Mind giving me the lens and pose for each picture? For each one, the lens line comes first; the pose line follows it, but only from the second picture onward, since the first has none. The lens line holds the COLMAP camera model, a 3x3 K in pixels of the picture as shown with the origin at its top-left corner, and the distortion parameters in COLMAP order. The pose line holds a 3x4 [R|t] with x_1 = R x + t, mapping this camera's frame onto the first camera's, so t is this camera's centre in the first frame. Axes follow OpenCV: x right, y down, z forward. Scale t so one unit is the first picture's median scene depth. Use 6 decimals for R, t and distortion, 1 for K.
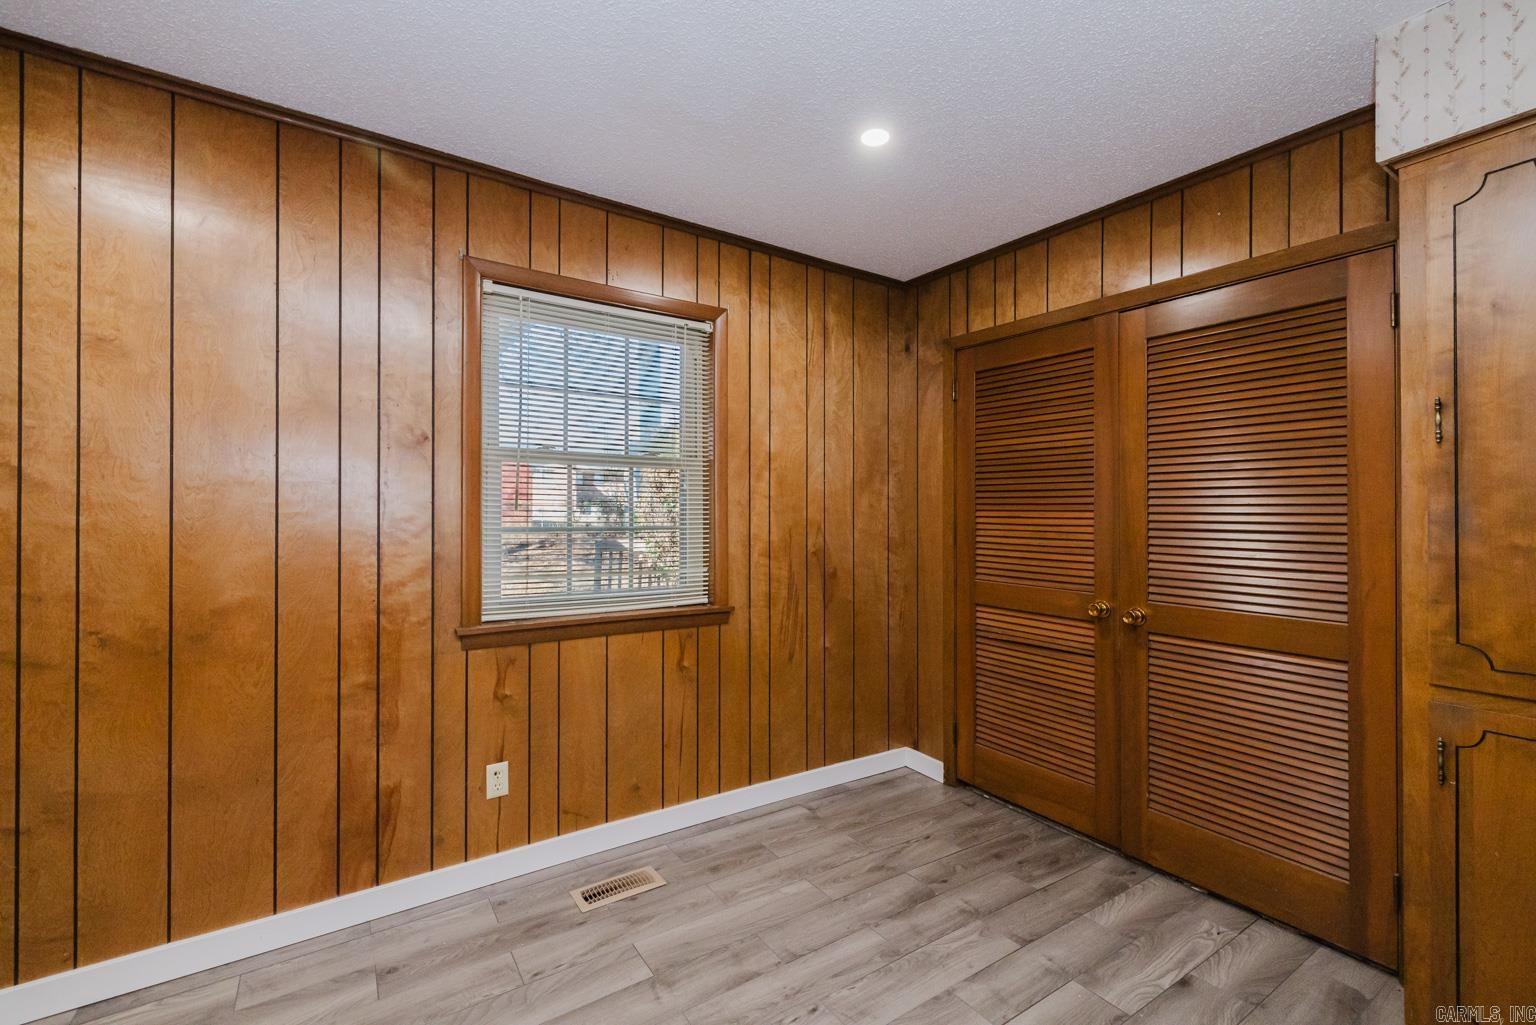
lens RADIAL K [[657.6, 0, 767.4], [0, 657.6, 503.4], [0, 0, 1]] dist [0.000691, 0.000144]
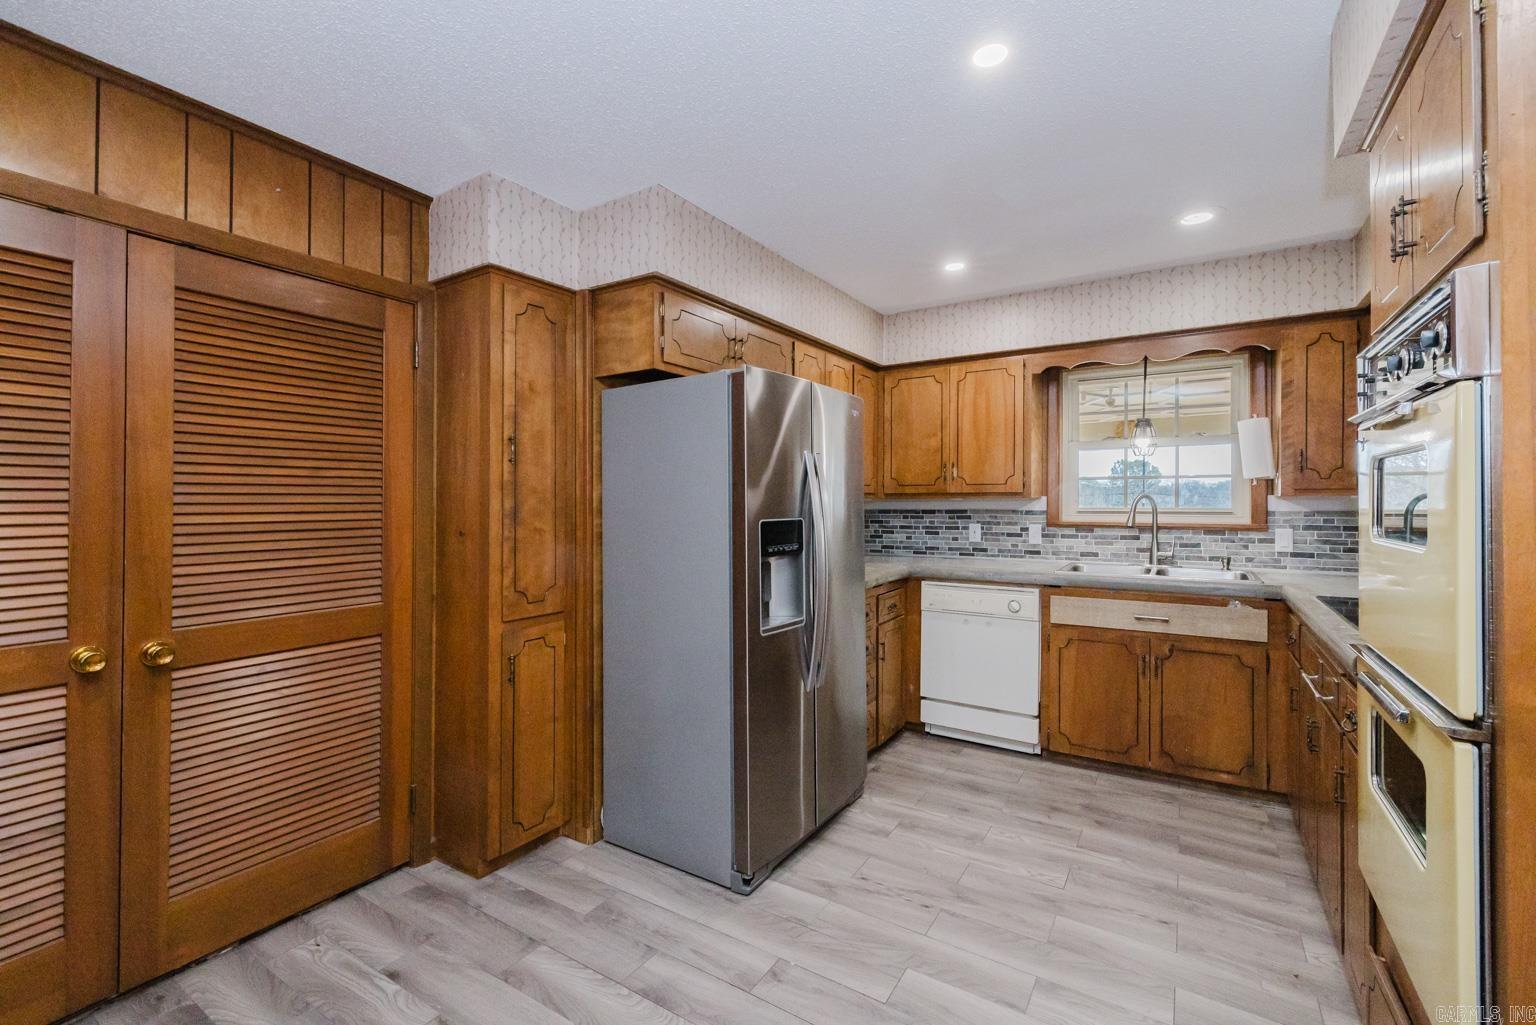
lens RADIAL K [[657.6, 0, 763.2], [0, 657.6, 498.0], [0, 0, 1]] dist [0.000691, 0.000144]
pose [[-0.403822, 0.000718, 0.914837, -0.417795], [-0.008502, 0.999954, -0.004538, -0.006839], [-0.914798, -0.009610, -0.403797, 0.712248]]
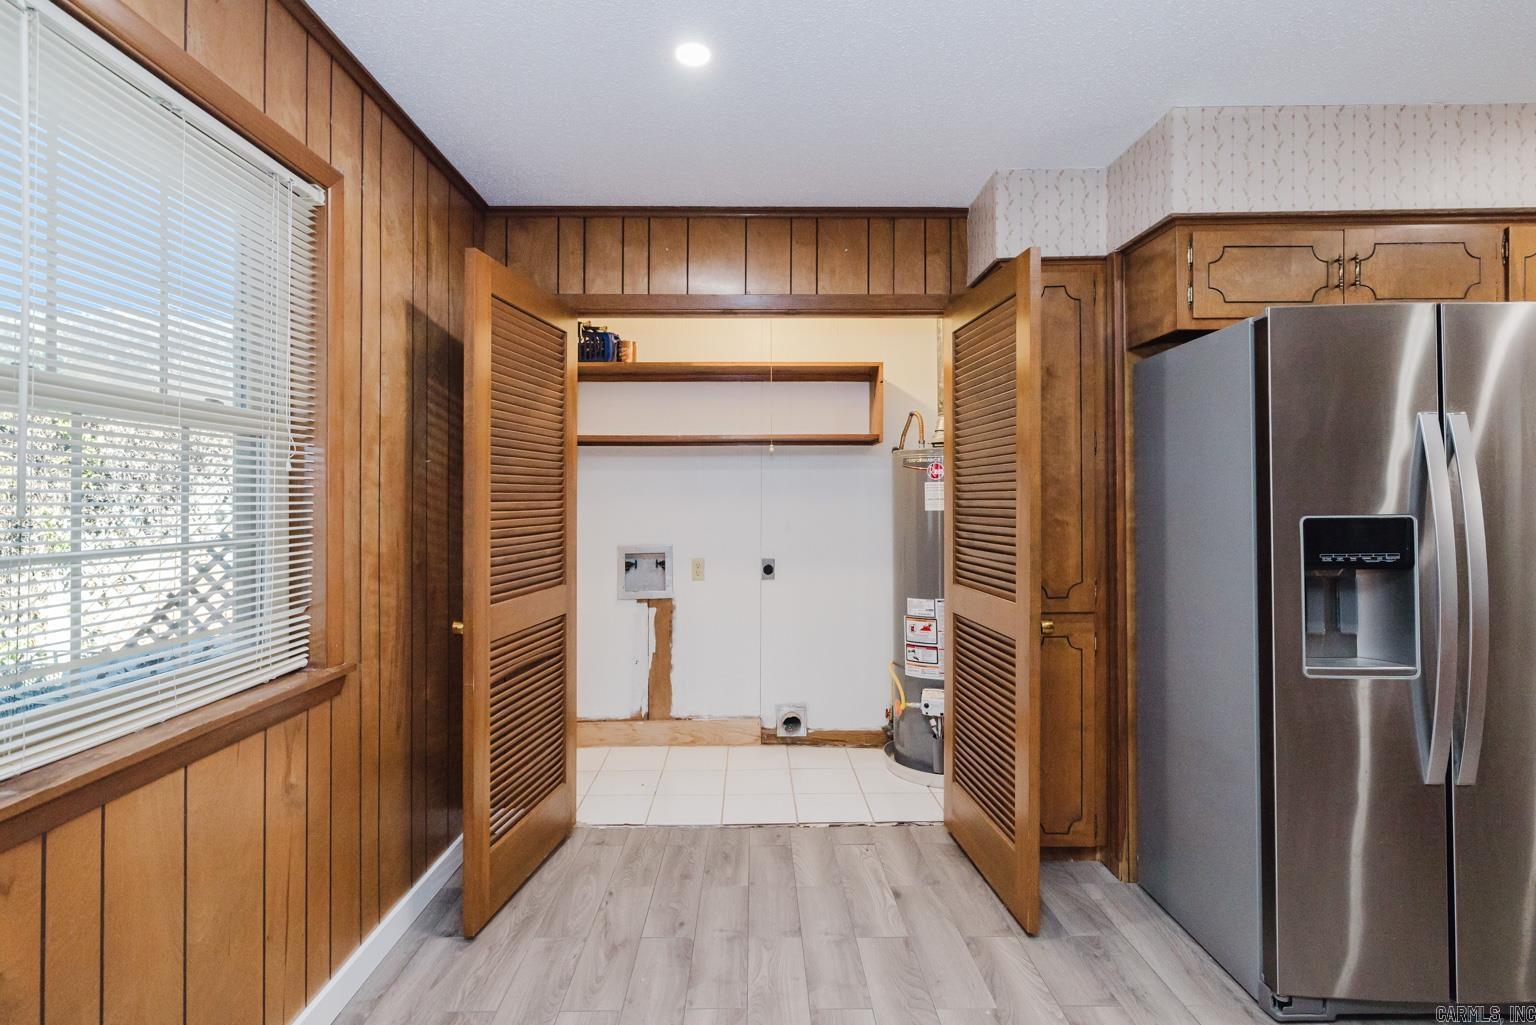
lens RADIAL K [[759.0, 0, 757.7], [0, 759.0, 490.6], [0, 0, 1]] dist [-0.003292, -0.001057]
pose [[0.553080, -0.001318, 0.833127, -0.521232], [-0.000233, 0.999998, 0.001737, -0.007144], [-0.833128, -0.001154, 0.553079, 0.357434]]
